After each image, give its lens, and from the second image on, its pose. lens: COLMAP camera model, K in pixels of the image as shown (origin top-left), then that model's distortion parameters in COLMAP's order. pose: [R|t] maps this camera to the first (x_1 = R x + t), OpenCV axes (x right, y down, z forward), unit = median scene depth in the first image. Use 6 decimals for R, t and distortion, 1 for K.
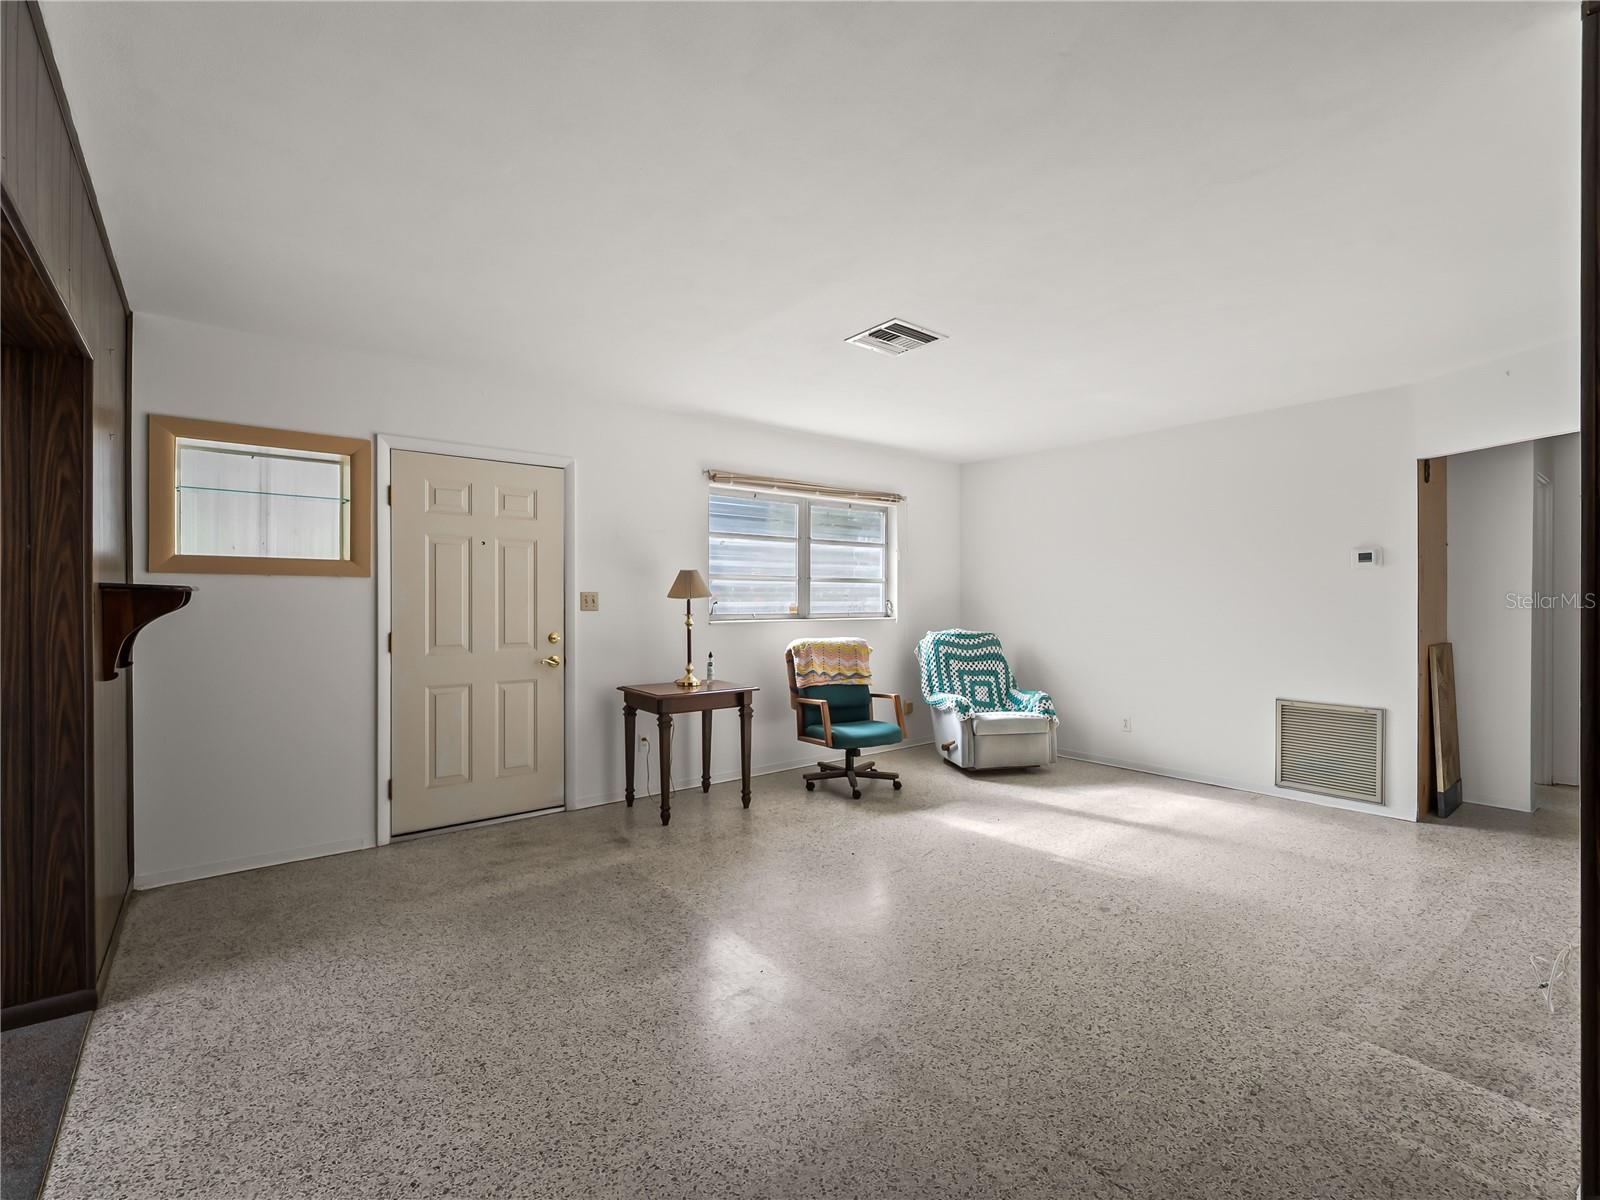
lens RADIAL K [[724.2, 0, 800.0], [0, 724.2, 600.0], [0, 0, 1]] dist [-0.002130, -0.000125]
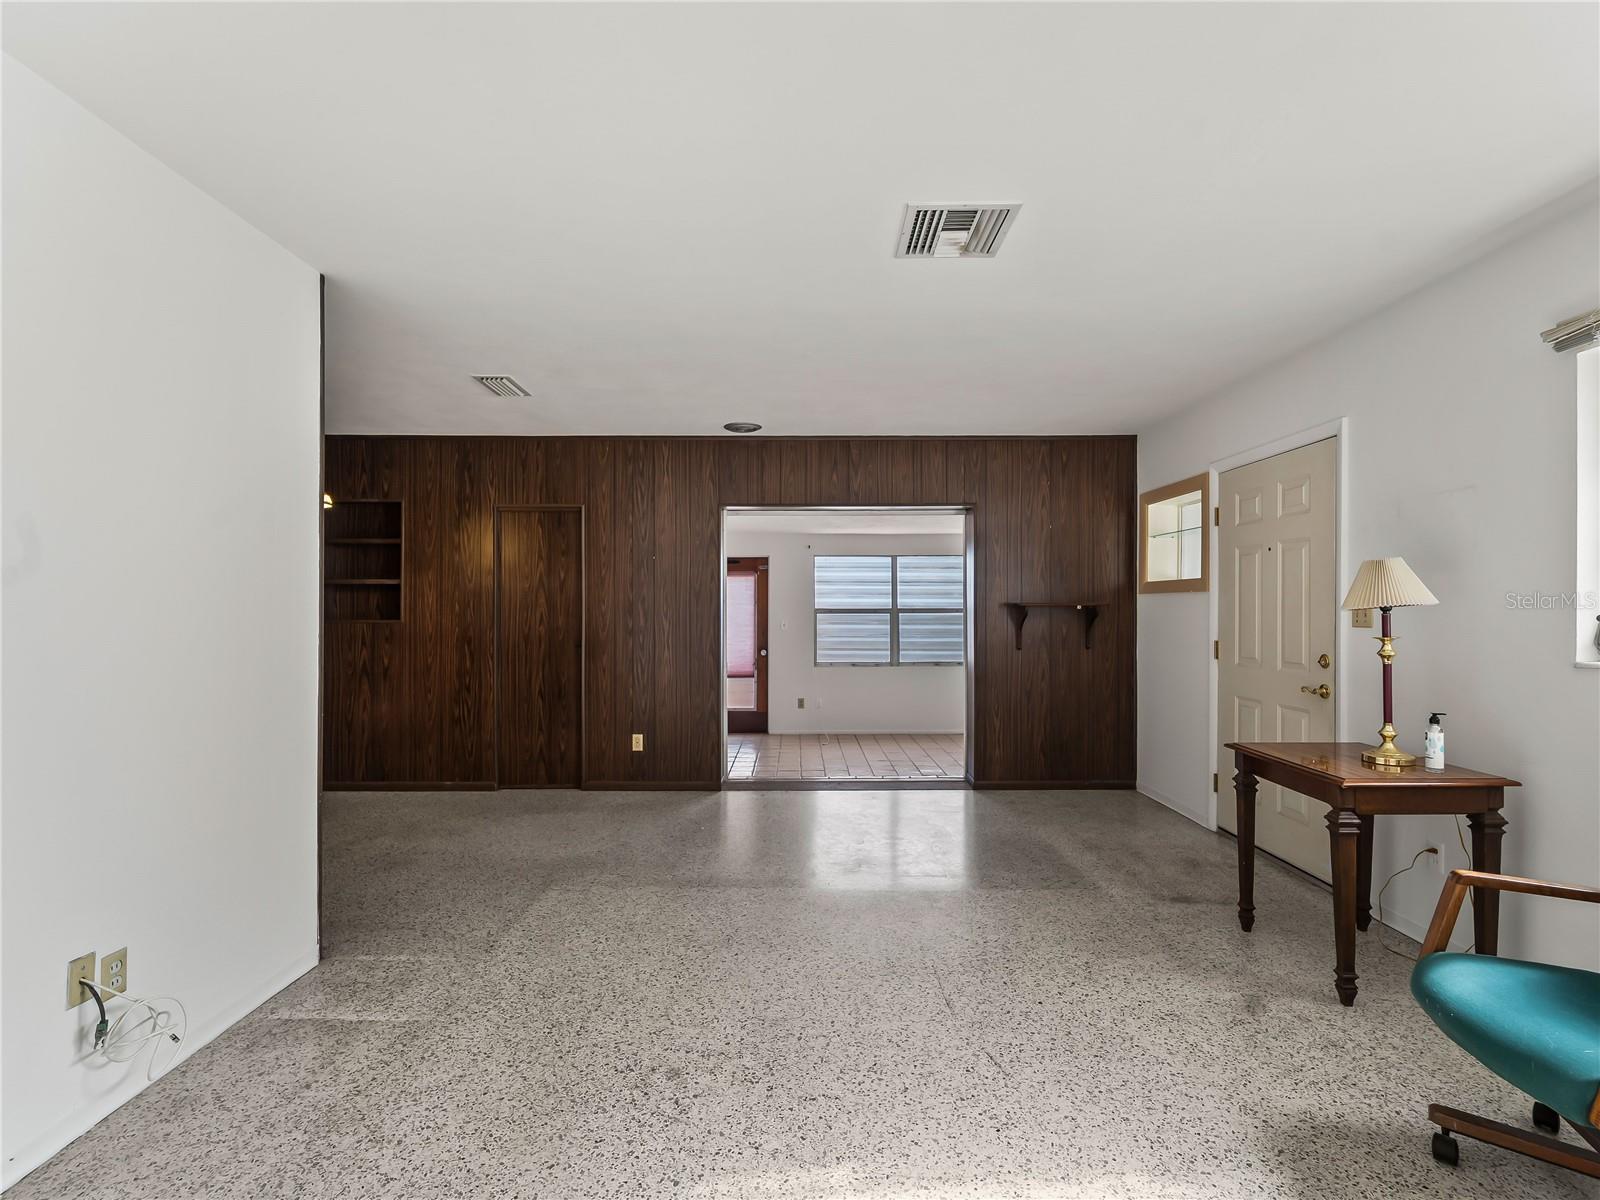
lens RADIAL K [[725.4, 0, 809.8], [0, 725.4, 609.7], [0, 0, 1]] dist [-0.002276, -0.000668]
pose [[-0.614979, -0.001529, -0.788542, 0.690328], [-0.003295, 0.999994, 0.000631, -0.001204], [0.788537, 0.002987, -0.614981, 1.196369]]
